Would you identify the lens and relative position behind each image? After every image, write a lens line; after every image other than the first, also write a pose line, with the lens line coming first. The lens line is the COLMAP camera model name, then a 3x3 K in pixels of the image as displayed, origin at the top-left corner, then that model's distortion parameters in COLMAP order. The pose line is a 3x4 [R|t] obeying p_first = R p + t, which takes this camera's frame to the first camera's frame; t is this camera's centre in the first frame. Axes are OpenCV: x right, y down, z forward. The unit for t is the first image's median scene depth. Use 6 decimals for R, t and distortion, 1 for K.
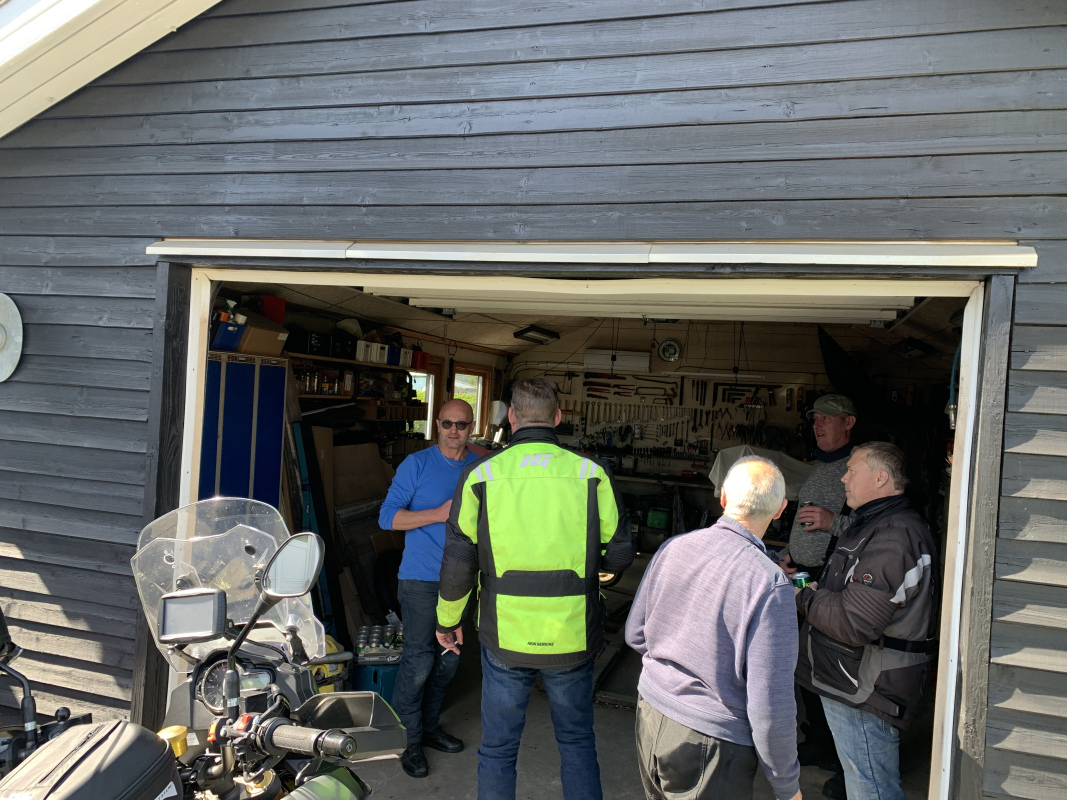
lens RADIAL K [[816.5, 0, 533.5], [0, 816.5, 400.0], [0, 0, 1]] dist [0.080984, -0.109254]
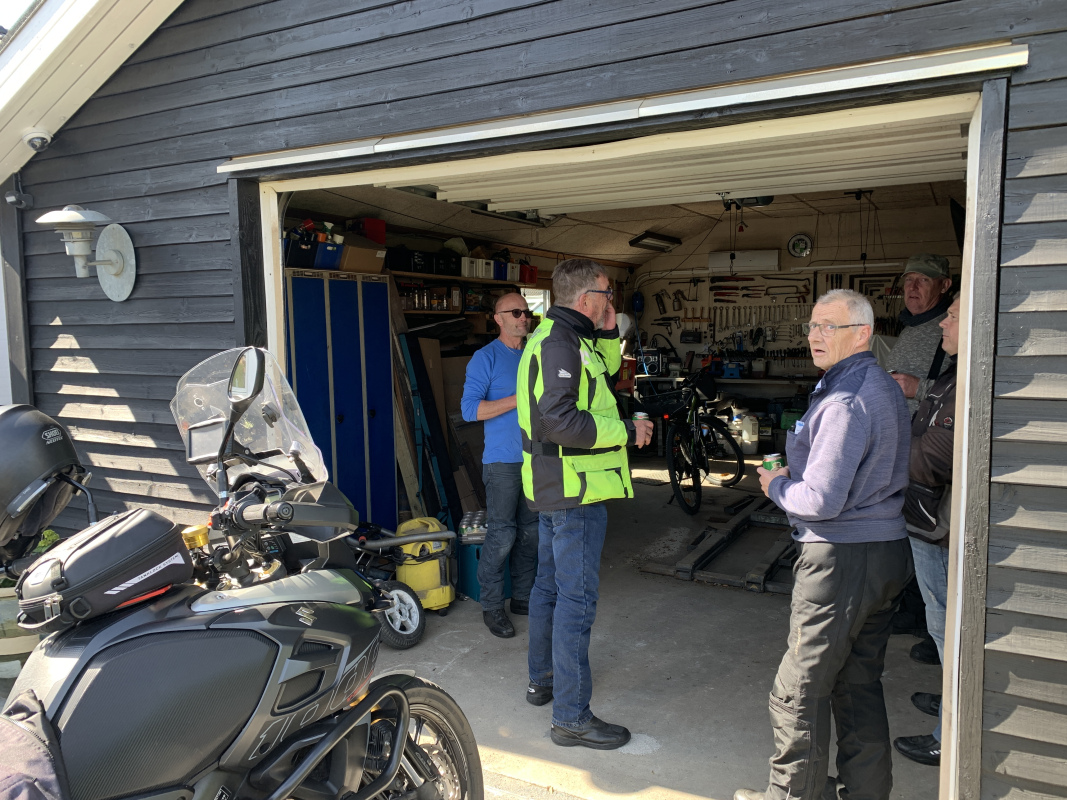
lens RADIAL K [[824.9, 0, 533.5], [0, 824.9, 400.0], [0, 0, 1]] dist [0.036693, -0.026482]
pose [[0.977904, -0.056774, -0.201199, 0.161588], [0.073314, 0.994430, 0.075727, 0.075847], [0.195779, -0.088805, 0.976619, -0.052053]]
